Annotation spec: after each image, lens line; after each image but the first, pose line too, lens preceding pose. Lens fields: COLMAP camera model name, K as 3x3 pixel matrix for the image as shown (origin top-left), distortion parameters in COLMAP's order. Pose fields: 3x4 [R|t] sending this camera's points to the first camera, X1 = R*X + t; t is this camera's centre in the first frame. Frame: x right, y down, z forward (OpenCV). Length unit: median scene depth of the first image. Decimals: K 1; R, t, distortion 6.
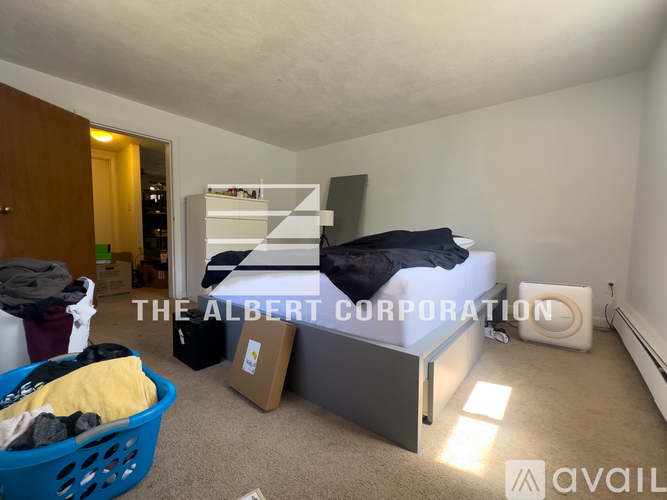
lens RADIAL K [[273.0, 0, 333.5], [0, 273.0, 250.0], [0, 0, 1]] dist [0.000833, 0.000068]
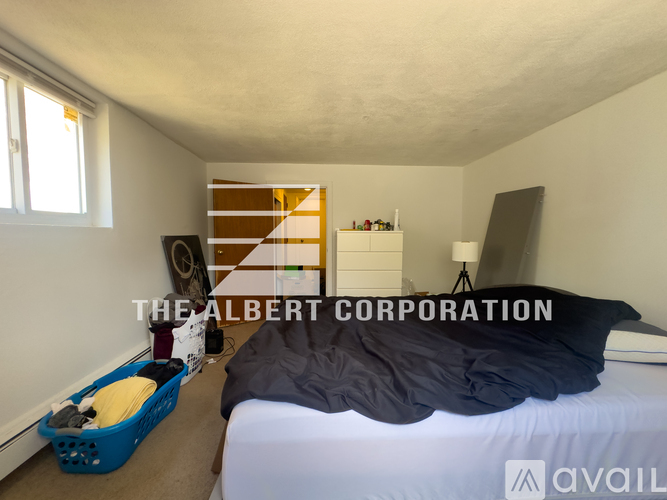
lens RADIAL K [[273.0, 0, 333.5], [0, 273.0, 250.0], [0, 0, 1]] dist [0.000833, 0.000068]
pose [[0.678096, 0.025371, -0.734536, 0.298949], [-0.048704, 0.998758, -0.010464, -0.103578], [0.733358, 0.042870, 0.678489, 0.210059]]
